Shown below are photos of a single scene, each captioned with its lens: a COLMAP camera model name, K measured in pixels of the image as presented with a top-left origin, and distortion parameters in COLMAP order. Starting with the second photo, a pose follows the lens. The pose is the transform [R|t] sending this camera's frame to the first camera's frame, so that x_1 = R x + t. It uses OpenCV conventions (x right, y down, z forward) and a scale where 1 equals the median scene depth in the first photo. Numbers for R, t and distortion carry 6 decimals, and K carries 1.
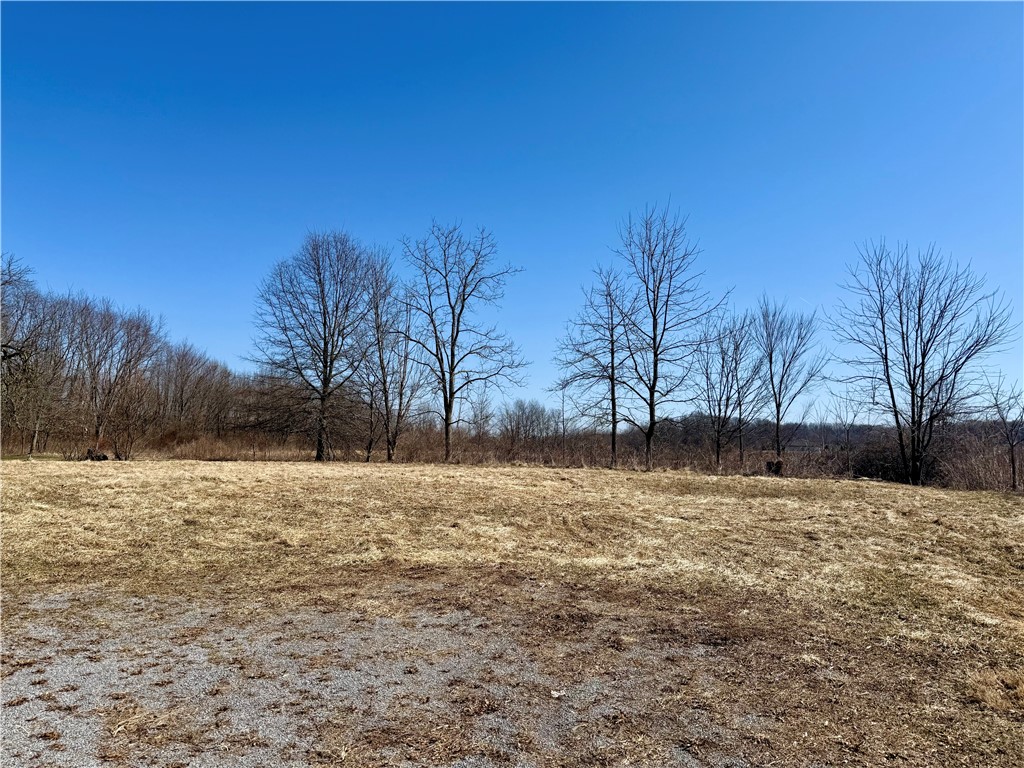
lens RADIAL K [[705.0, 0, 512.0], [0, 705.0, 384.0], [0, 0, 1]] dist [0.122424, -0.225231]
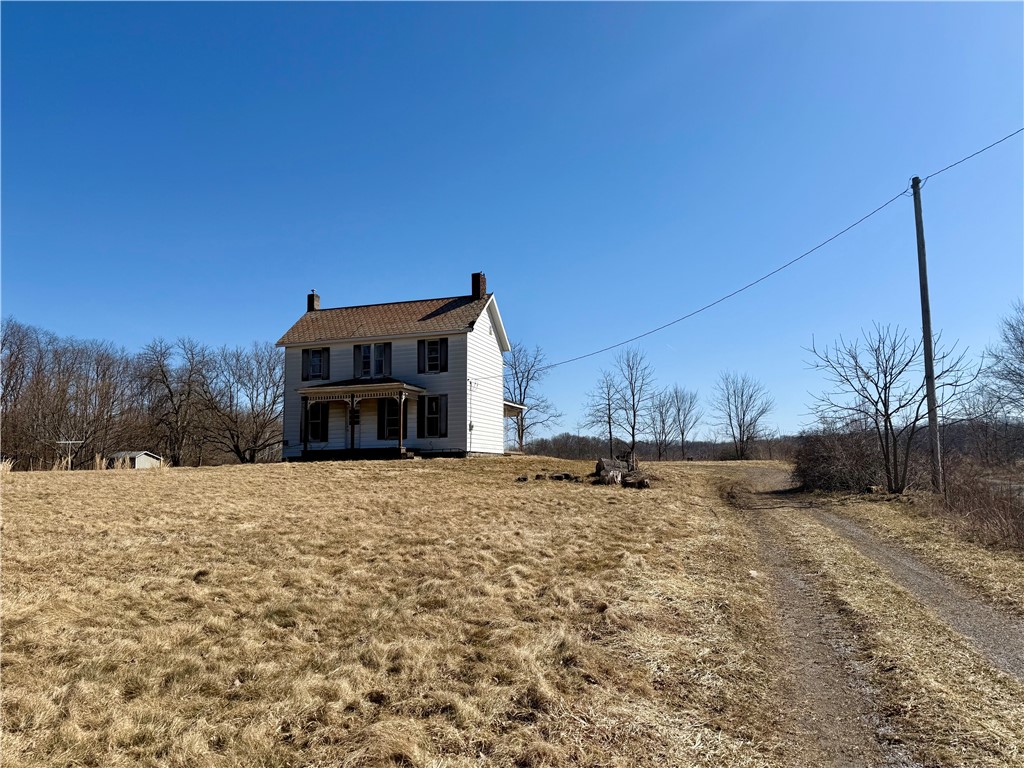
lens RADIAL K [[705.0, 0, 512.0], [0, 705.0, 384.0], [0, 0, 1]] dist [0.122424, -0.225231]
pose [[0.978724, -0.007093, 0.205060, -0.634377], [0.013648, 0.999440, -0.030567, -0.068779], [-0.204728, 0.032715, 0.978272, -1.110408]]
